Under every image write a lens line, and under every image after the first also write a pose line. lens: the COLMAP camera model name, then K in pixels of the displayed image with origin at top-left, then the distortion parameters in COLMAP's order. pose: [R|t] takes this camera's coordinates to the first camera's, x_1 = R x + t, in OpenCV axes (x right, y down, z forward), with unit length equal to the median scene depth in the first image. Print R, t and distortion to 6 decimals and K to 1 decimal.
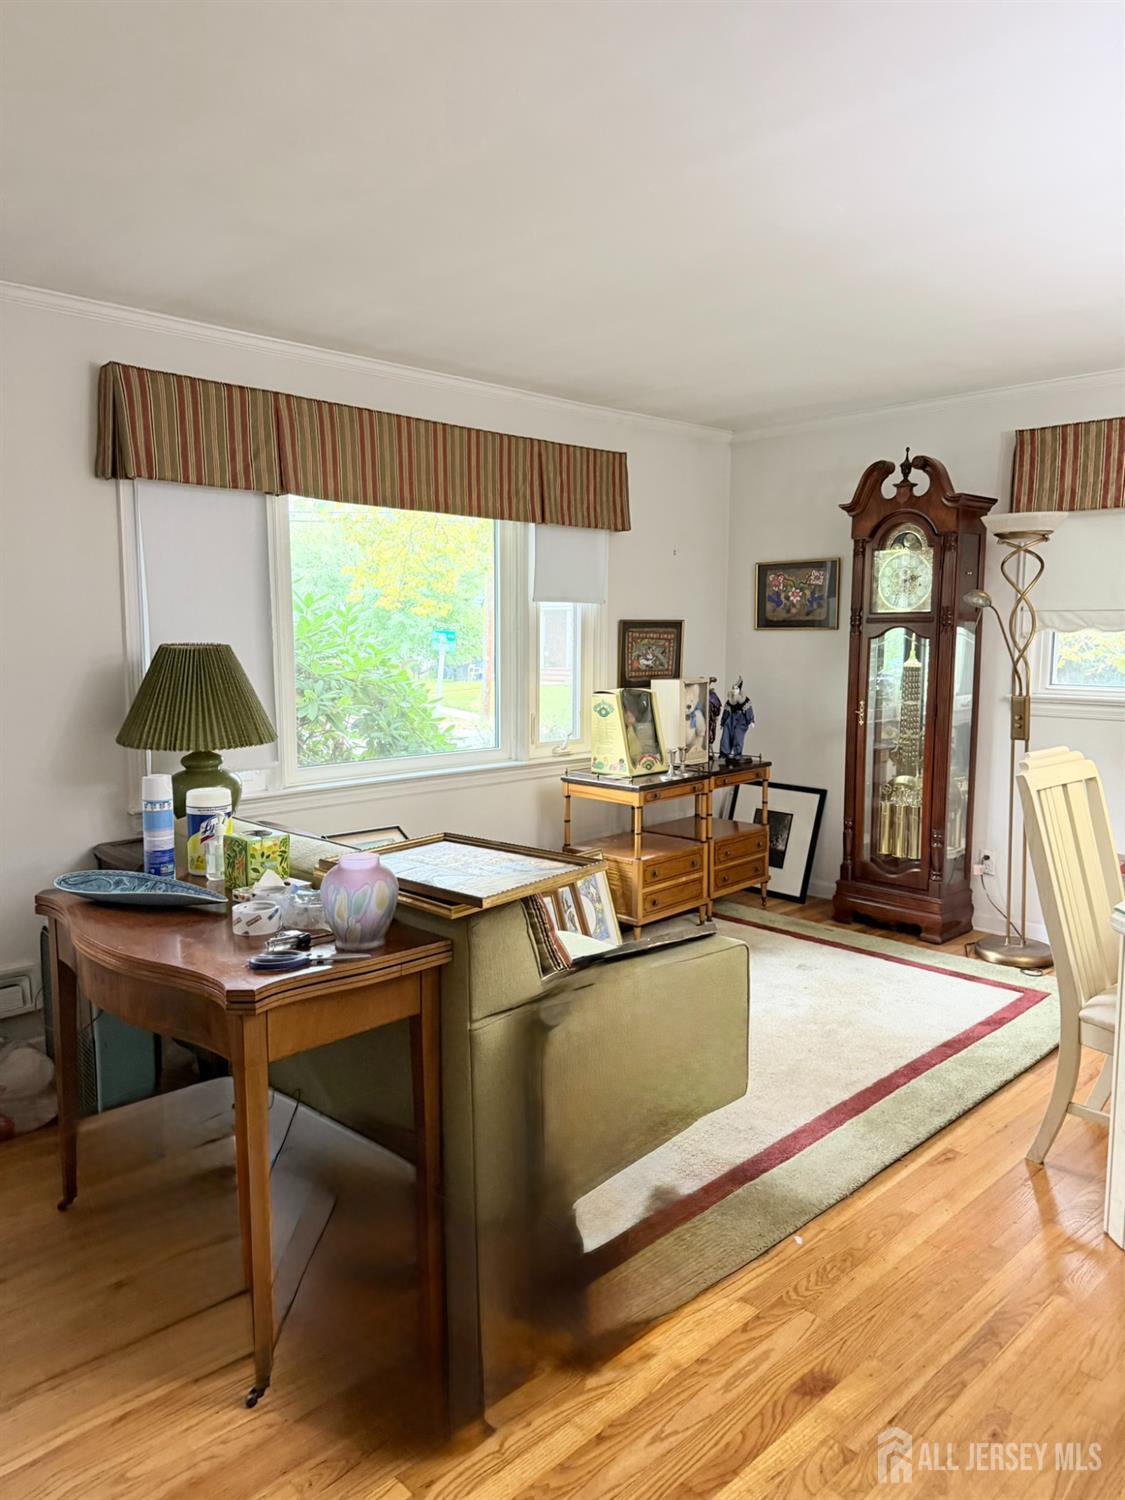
lens RADIAL K [[1035.6, 0, 563.7], [0, 1035.6, 766.0], [0, 0, 1]] dist [0.040833, -0.065881]
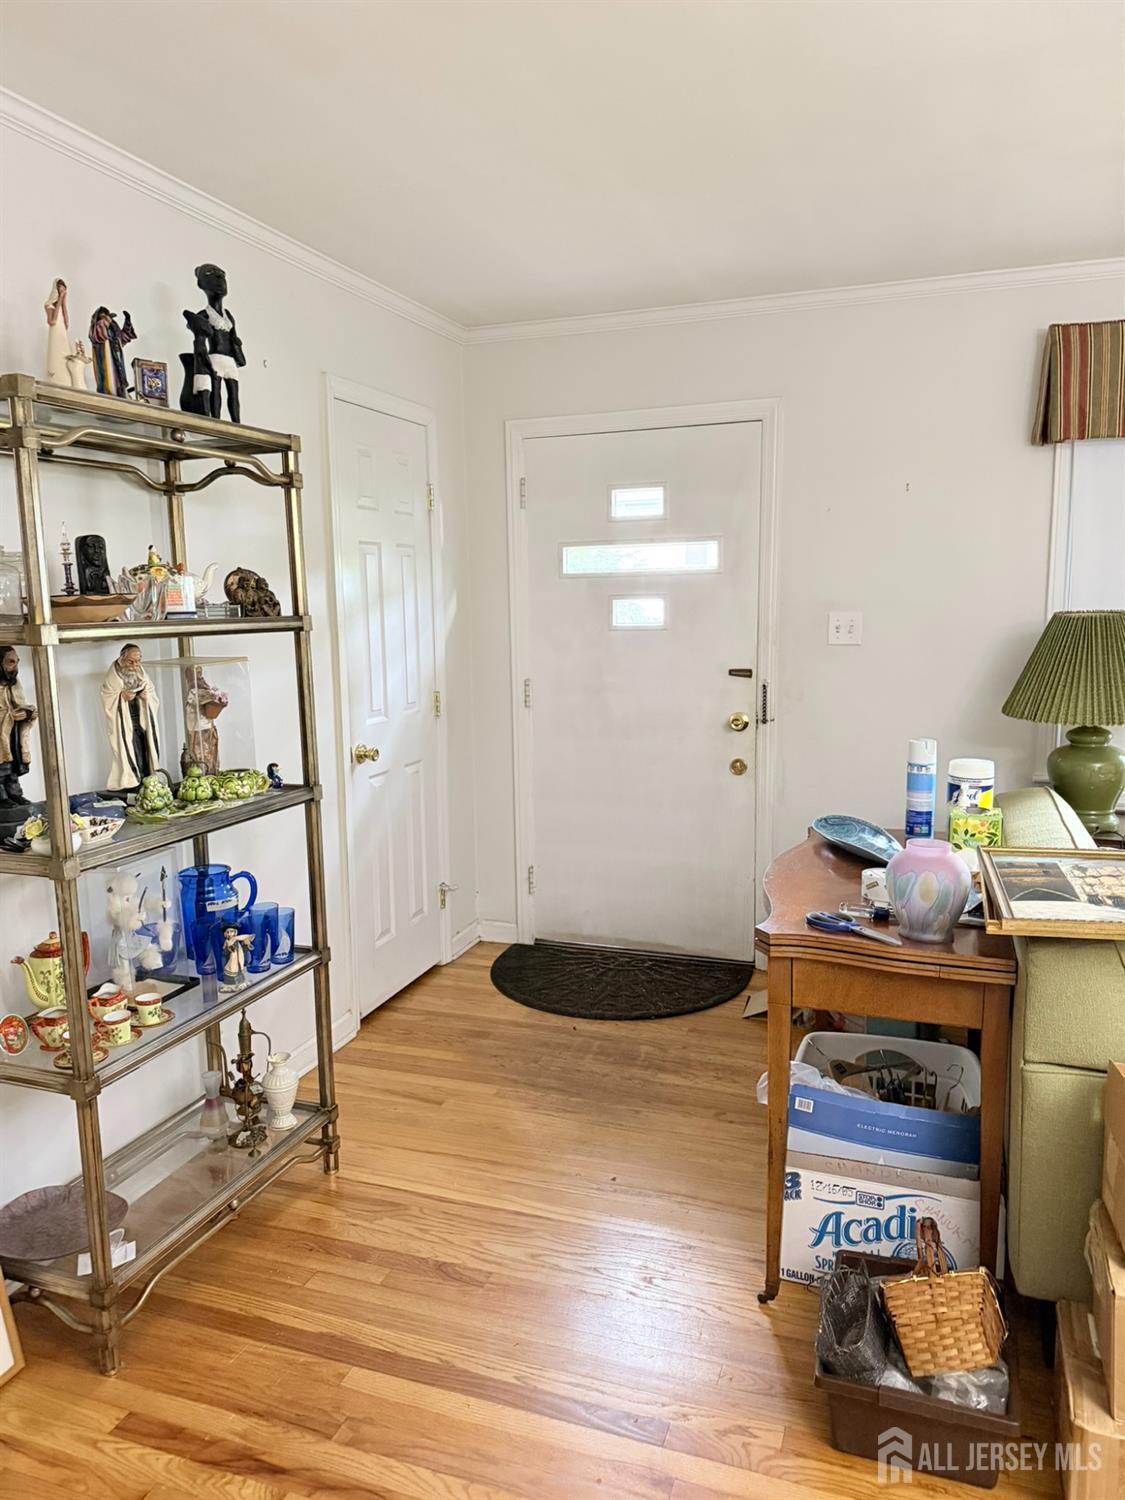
lens RADIAL K [[1074.7, 0, 589.3], [0, 1074.7, 752.8], [0, 0, 1]] dist [0.054170, -0.074064]
pose [[0.415824, 0.126836, -0.900557, 0.360947], [-0.098301, 0.990694, 0.094141, -0.038327], [0.904117, 0.049380, 0.424422, 0.183221]]
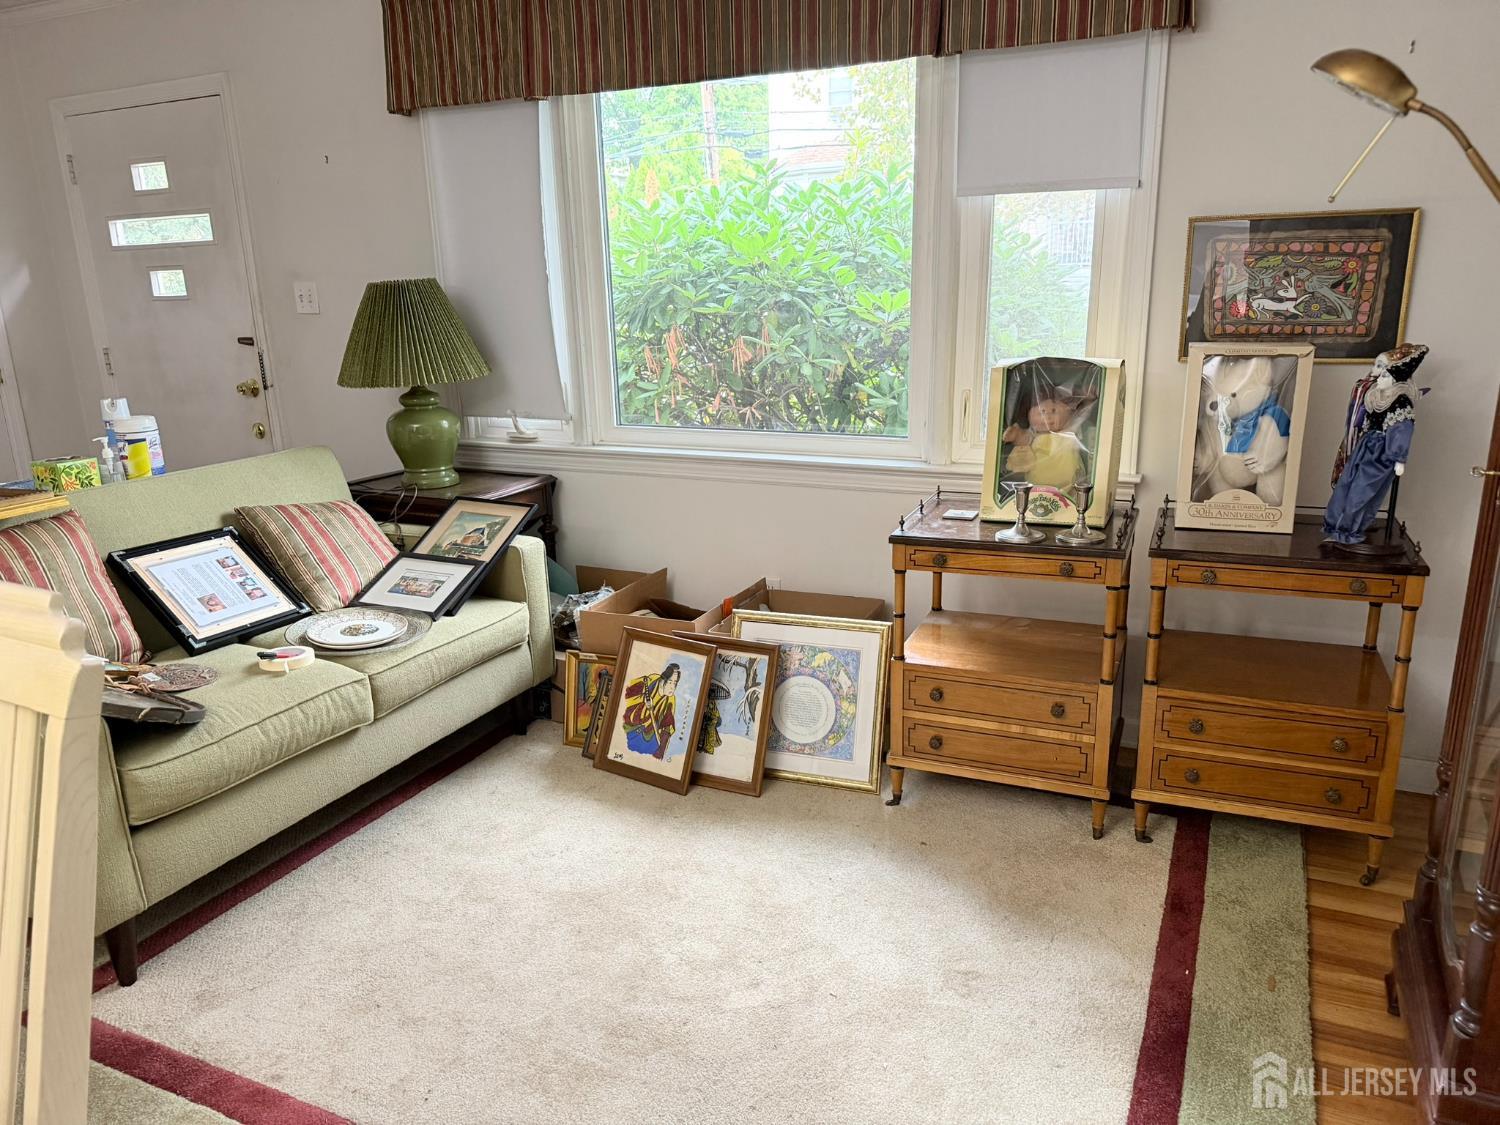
lens RADIAL K [[1074.7, 0, 750.0], [0, 1074.7, 562.5], [0, 0, 1]] dist [0.054170, -0.074064]
pose [[0.345595, 0.237247, -0.907898, 0.776232], [-0.095069, 0.971386, 0.217649, -0.112959], [0.933556, 0.011095, 0.358261, 0.955701]]
